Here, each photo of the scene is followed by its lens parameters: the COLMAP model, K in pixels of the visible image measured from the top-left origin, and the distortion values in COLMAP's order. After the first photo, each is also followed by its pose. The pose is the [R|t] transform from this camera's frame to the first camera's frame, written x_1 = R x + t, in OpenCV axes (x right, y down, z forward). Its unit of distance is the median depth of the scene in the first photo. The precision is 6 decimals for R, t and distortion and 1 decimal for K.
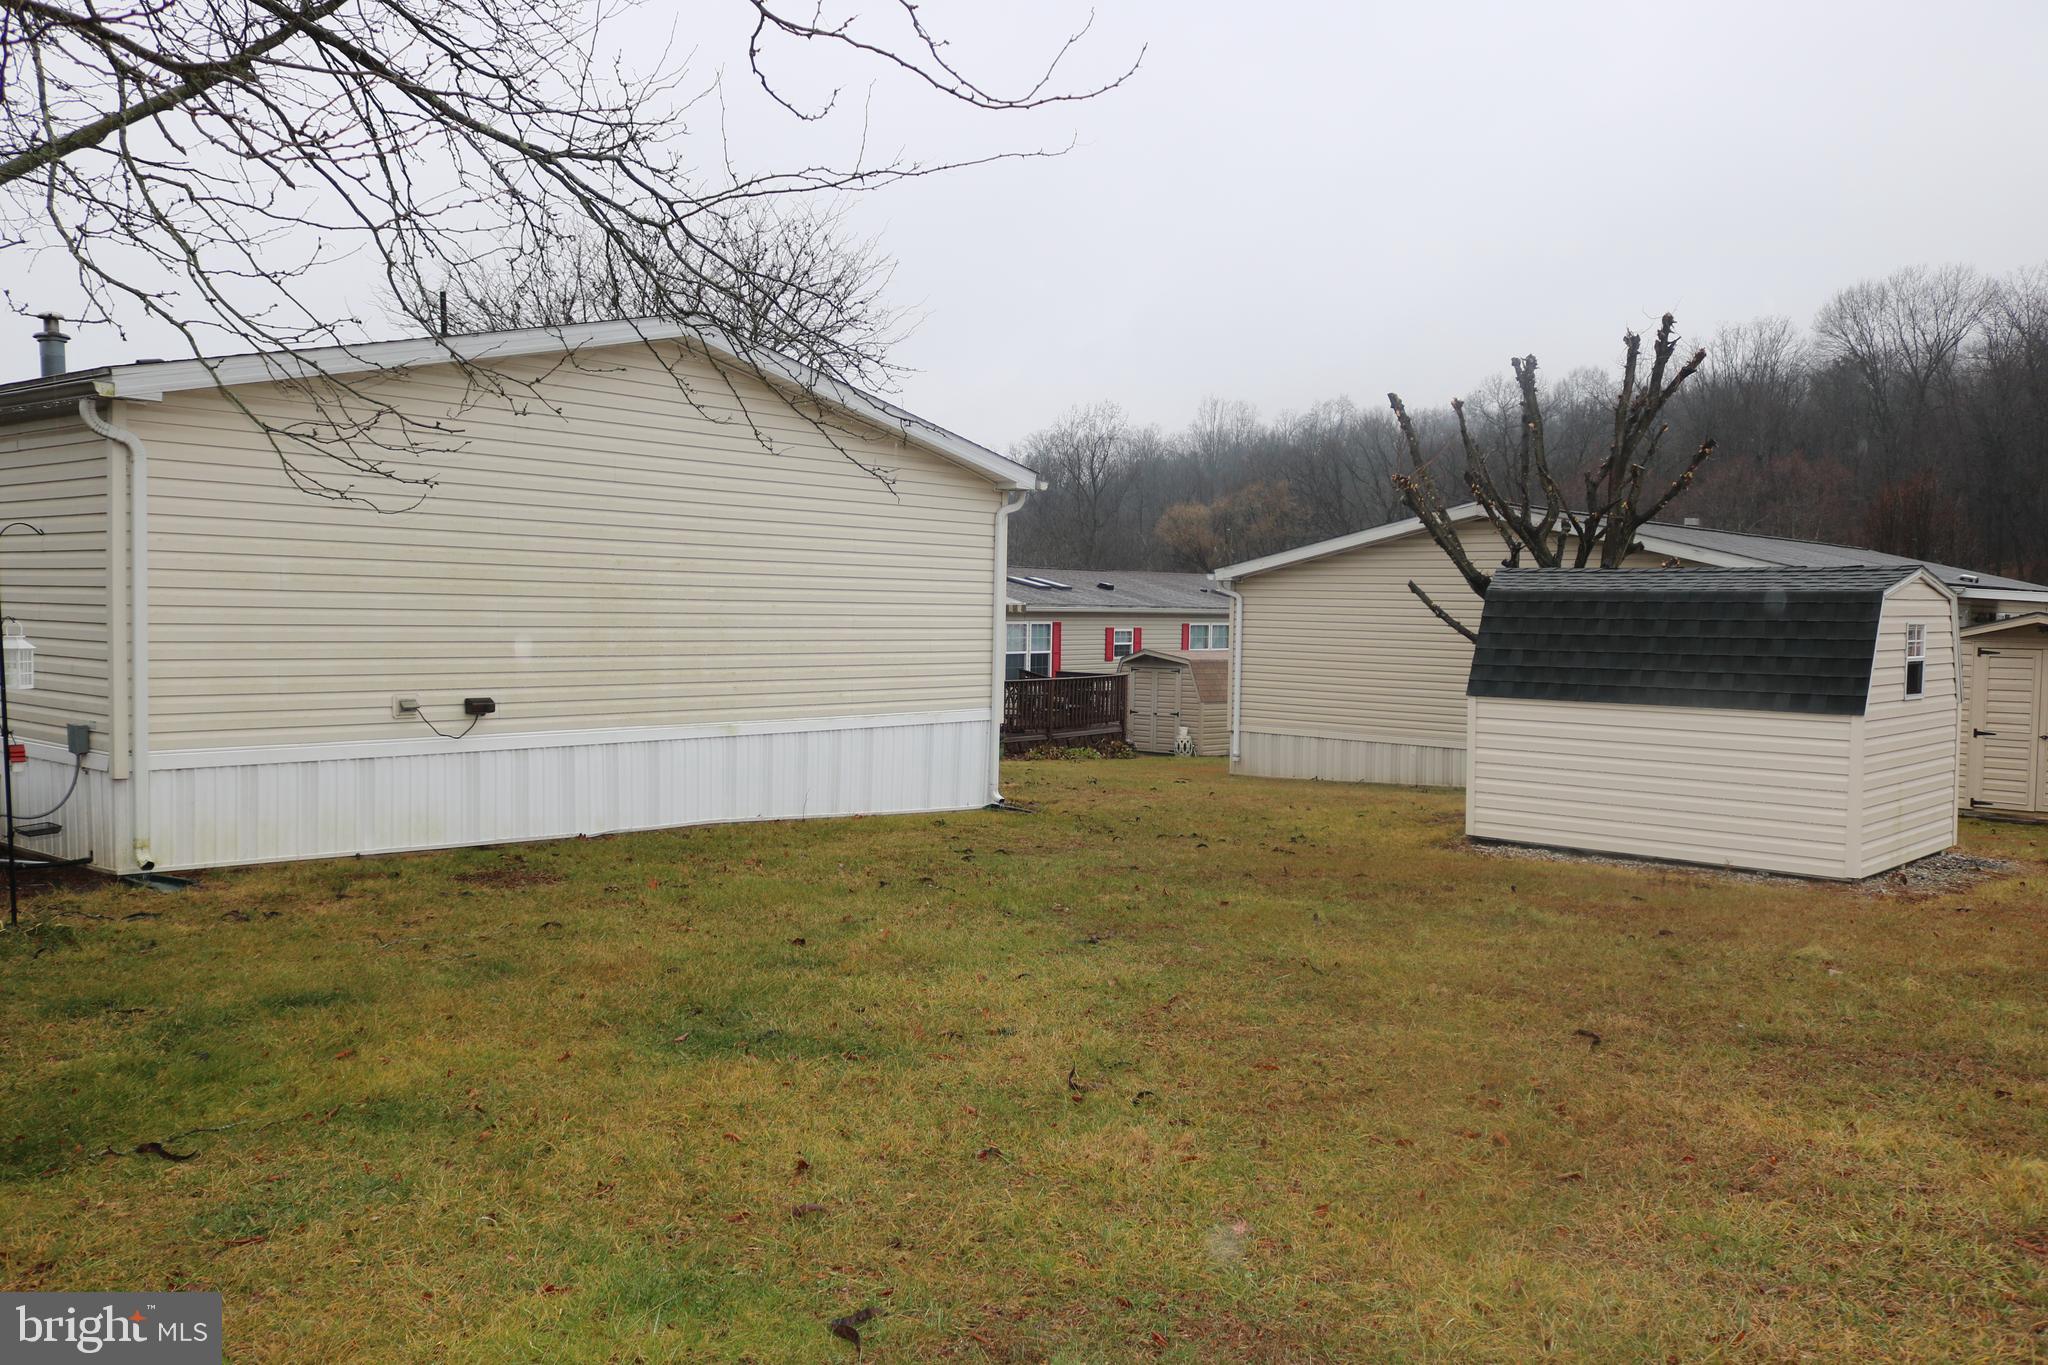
lens RADIAL K [[1666.7, 0, 1026.0], [0, 1666.7, 707.0], [0, 0, 1]] dist [-0.017150, 0.050718]
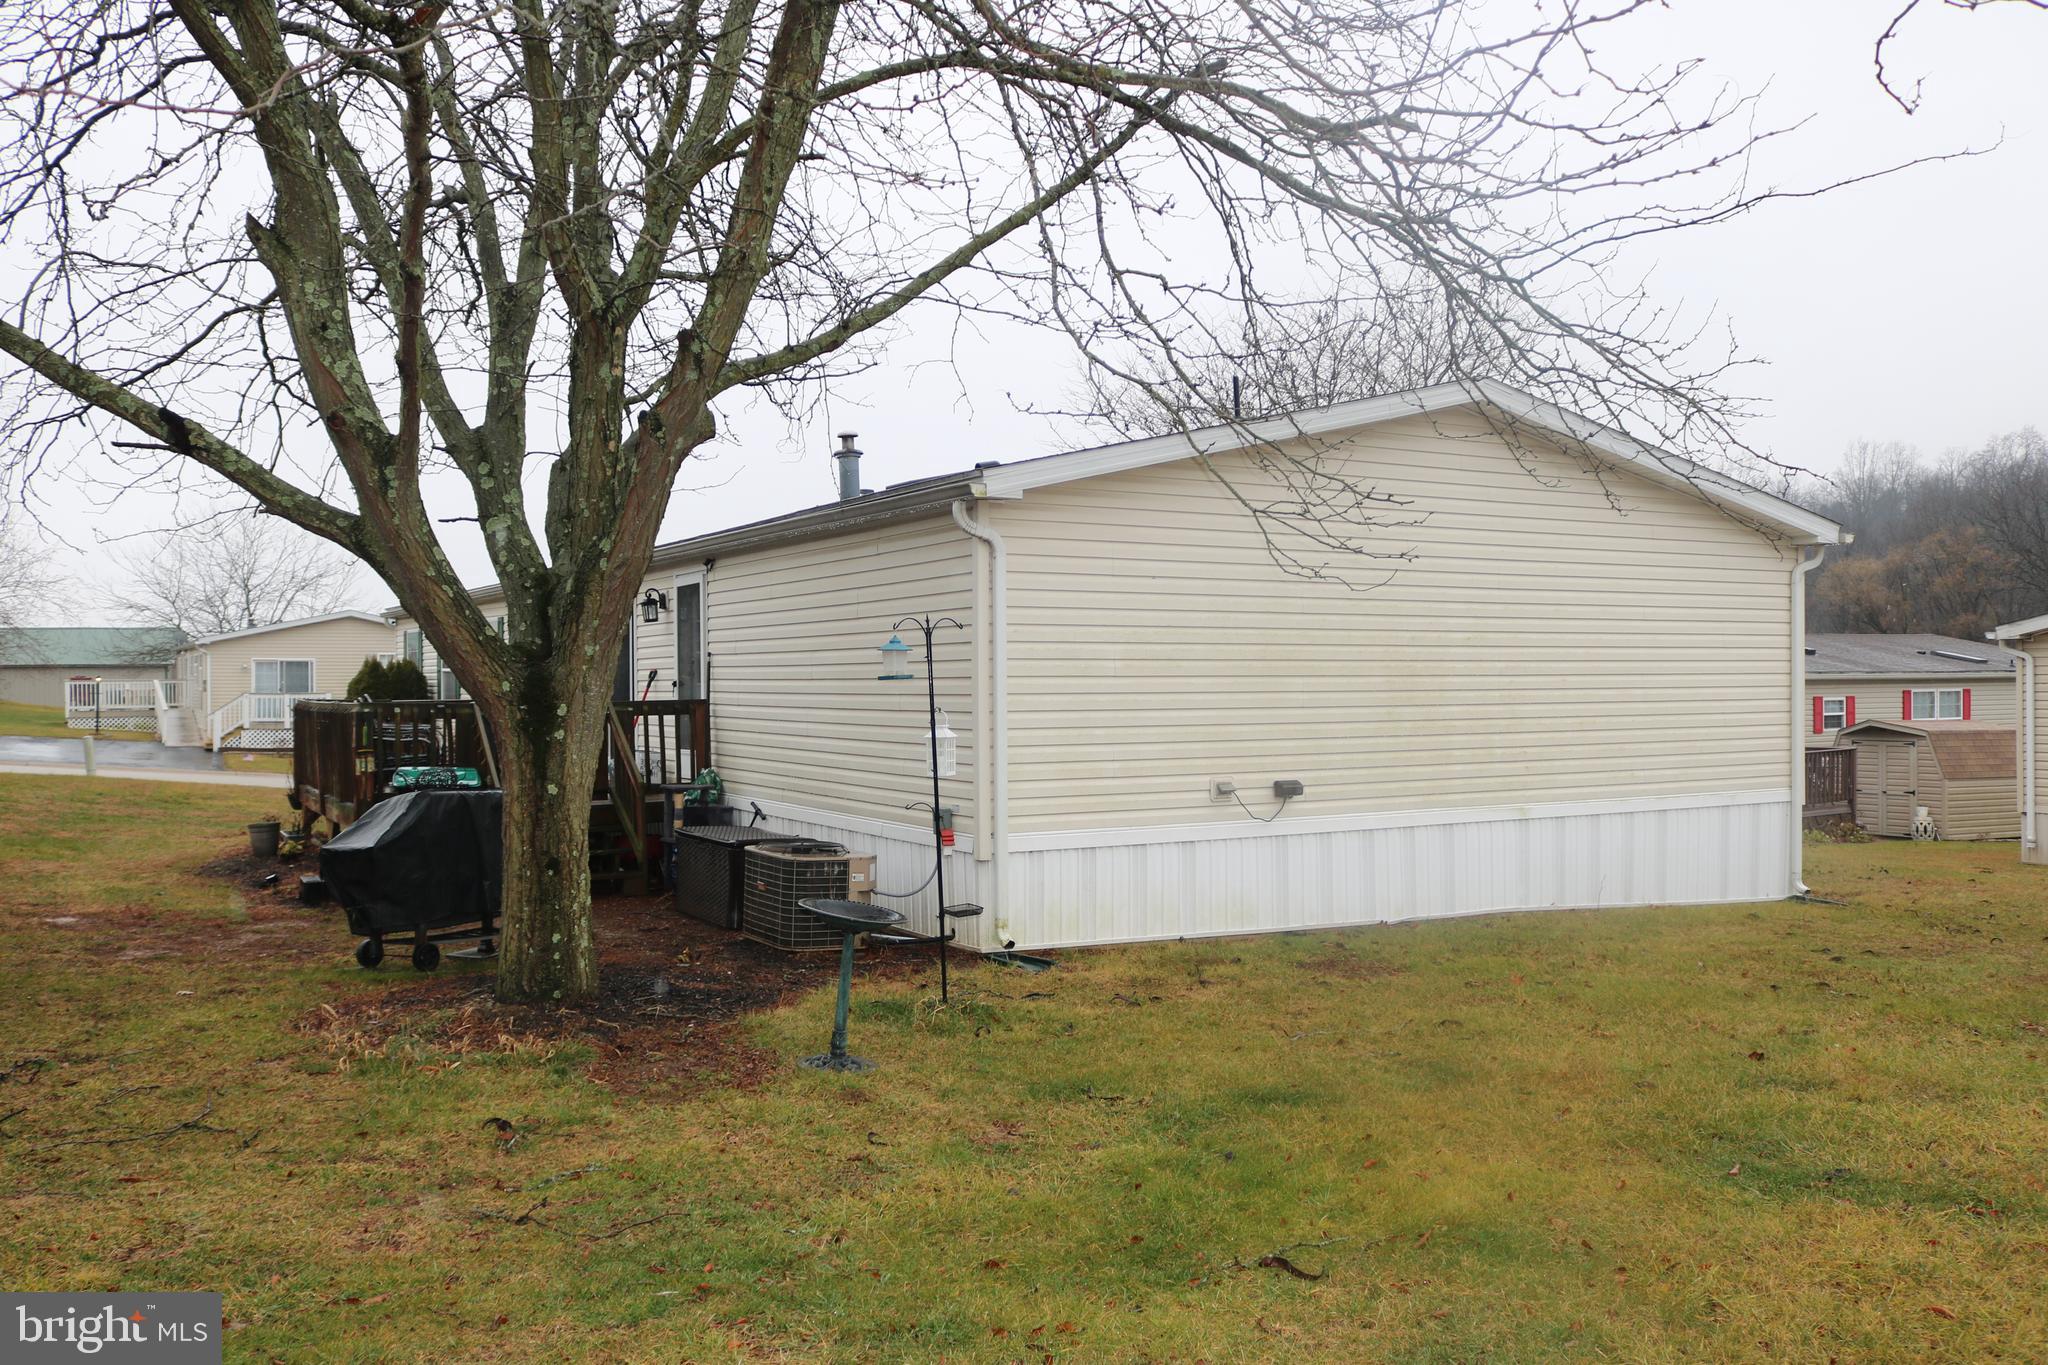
lens RADIAL K [[1666.7, 0, 1026.0], [0, 1666.7, 707.0], [0, 0, 1]] dist [-0.017150, 0.050718]
pose [[0.939792, -0.020119, -0.341154, -0.128932], [0.004138, 0.998862, -0.047505, -0.002455], [0.341722, 0.043233, 0.938806, 0.019832]]
